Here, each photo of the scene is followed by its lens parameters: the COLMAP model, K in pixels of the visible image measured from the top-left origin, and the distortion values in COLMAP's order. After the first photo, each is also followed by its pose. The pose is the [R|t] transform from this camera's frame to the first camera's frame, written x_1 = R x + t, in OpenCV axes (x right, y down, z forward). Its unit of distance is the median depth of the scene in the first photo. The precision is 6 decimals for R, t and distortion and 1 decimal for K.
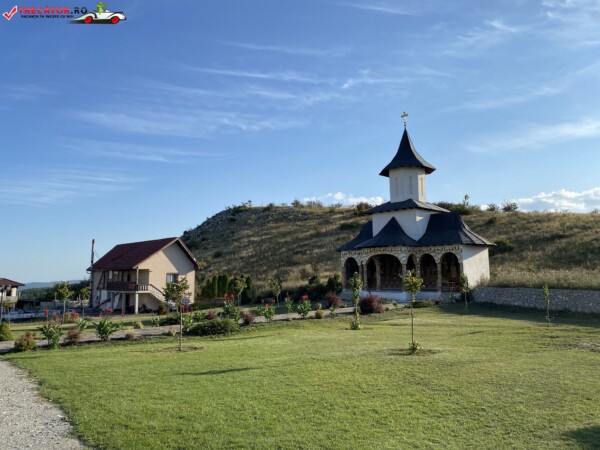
lens RADIAL K [[458.5, 0, 281.5], [0, 458.5, 214.5], [0, 0, 1]] dist [0.040828, -0.038439]
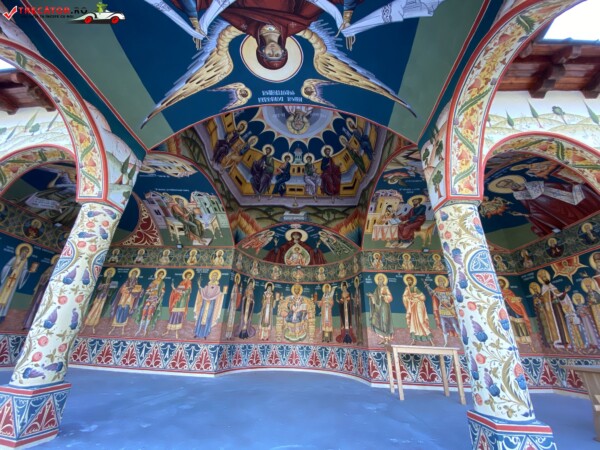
lens RADIAL K [[242.9, 0, 295.7], [0, 242.9, 224.4], [0, 0, 1]] dist [0.020477, -0.019665]
pose [[0.726109, 0.316704, 0.610298, 0.086577], [-0.134742, 0.935935, -0.325378, 0.053478], [-0.674247, 0.154027, 0.722265, 0.377277]]
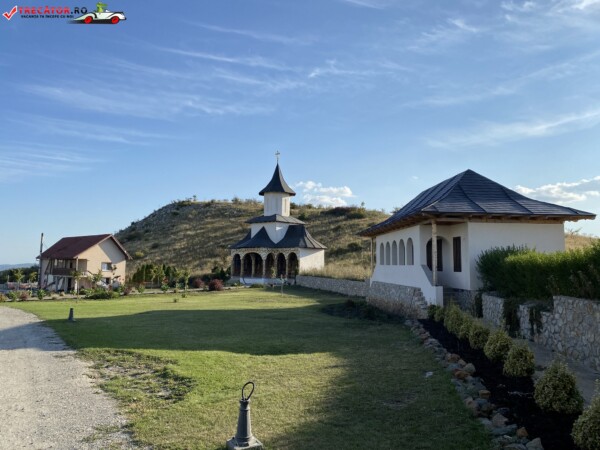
lens RADIAL K [[458.5, 0, 291.0], [0, 458.5, 223.6], [0, 0, 1]] dist [0.040828, -0.038439]
pose [[0.994722, 0.025236, 0.099454, 0.075438], [-0.029841, 0.998537, 0.045091, -0.028153], [-0.098170, -0.047821, 0.994020, -0.168082]]
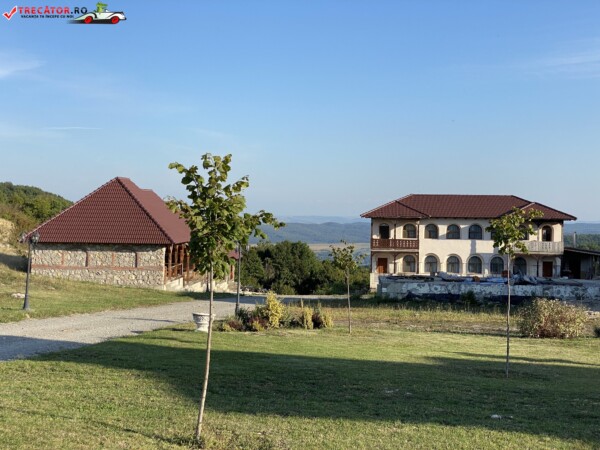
lens RADIAL K [[901.2, 0, 295.2], [0, 901.2, 224.8], [0, 0, 1]] dist [0.075170, 0.000000]
pose [[0.641440, 0.032214, -0.766496, -0.048457], [0.082370, 0.990450, 0.110558, 0.033997], [0.762738, -0.134053, 0.632661, 0.206130]]
